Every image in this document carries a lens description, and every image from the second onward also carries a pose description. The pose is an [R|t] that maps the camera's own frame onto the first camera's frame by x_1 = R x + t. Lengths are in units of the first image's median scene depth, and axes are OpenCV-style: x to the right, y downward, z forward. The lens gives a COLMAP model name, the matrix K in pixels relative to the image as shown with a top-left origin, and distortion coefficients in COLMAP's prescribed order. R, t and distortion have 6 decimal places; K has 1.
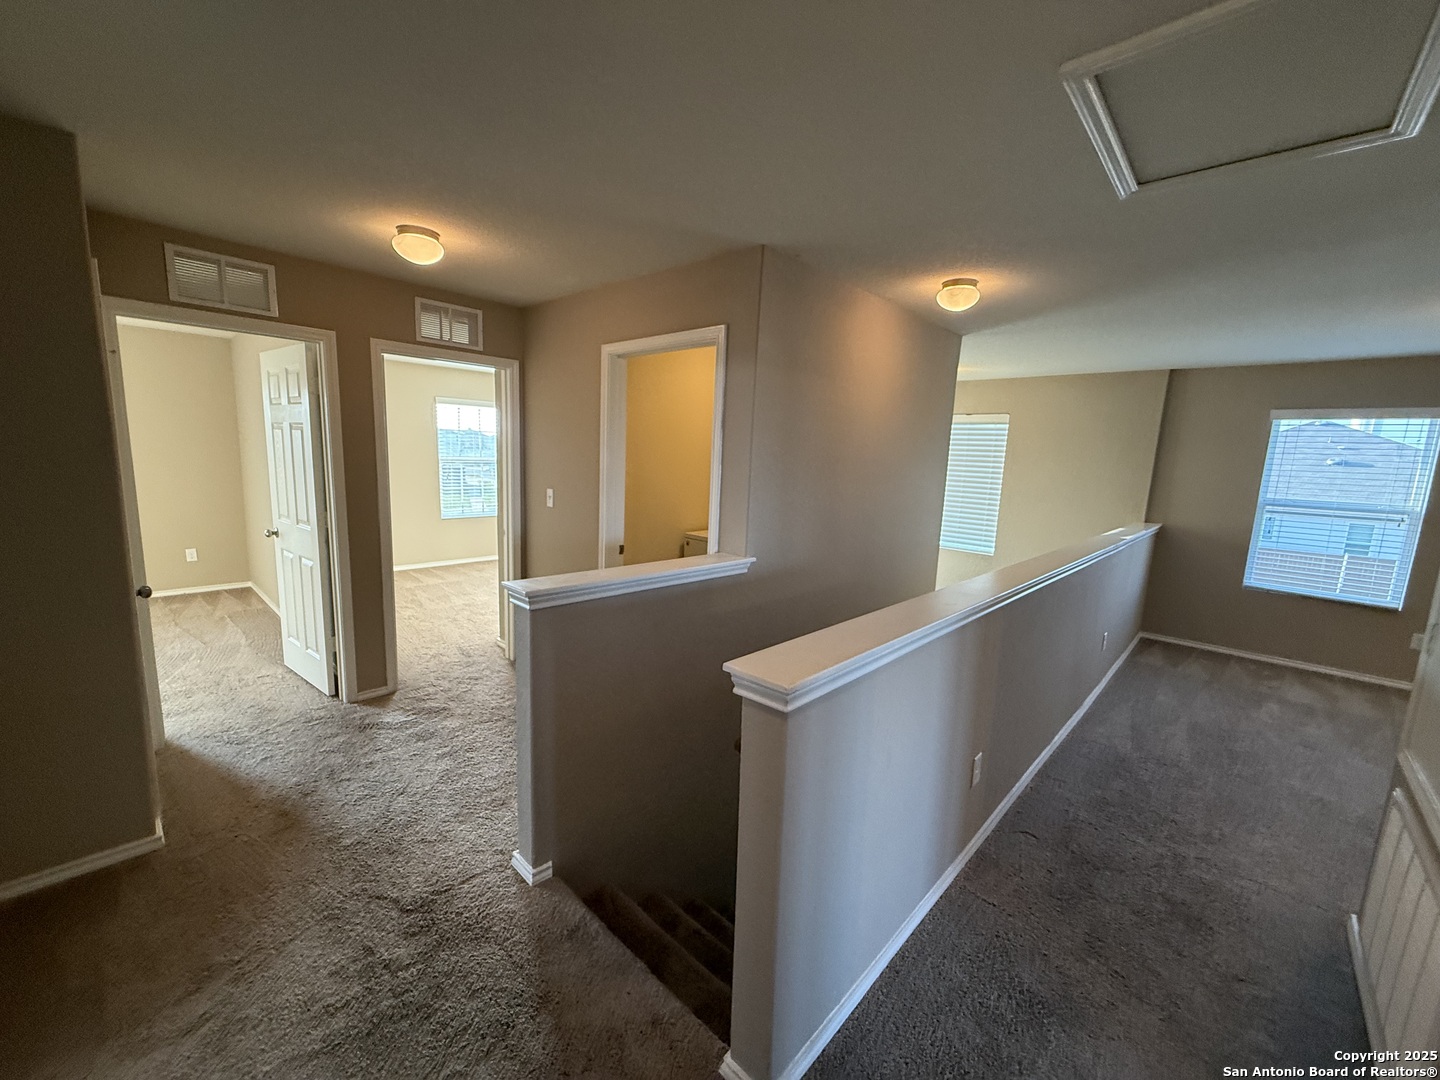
lens RADIAL K [[571.3, 0, 714.5], [0, 571.3, 548.8], [0, 0, 1]] dist [-0.001684, 0.000280]
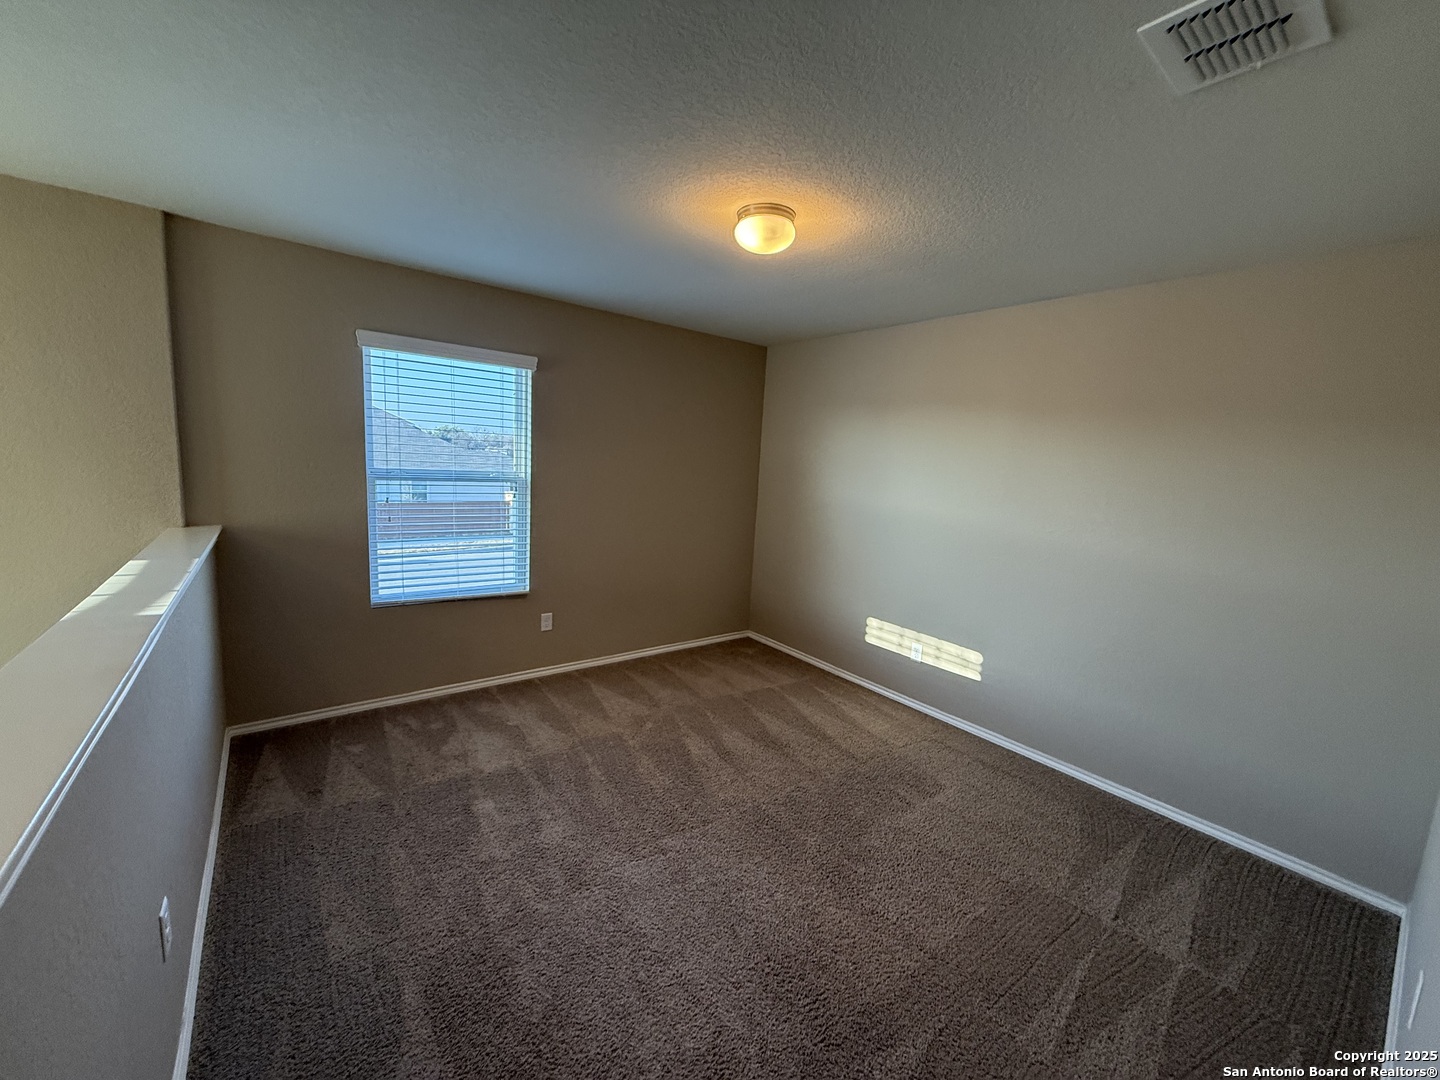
lens RADIAL K [[571.3, 0, 719.0], [0, 571.3, 536.6], [0, 0, 1]] dist [-0.001684, 0.000280]
pose [[0.149982, -0.166138, 0.974630, 0.373446], [0.112365, 0.982258, 0.150146, -0.066984], [-0.982283, 0.086995, 0.165989, 0.509213]]
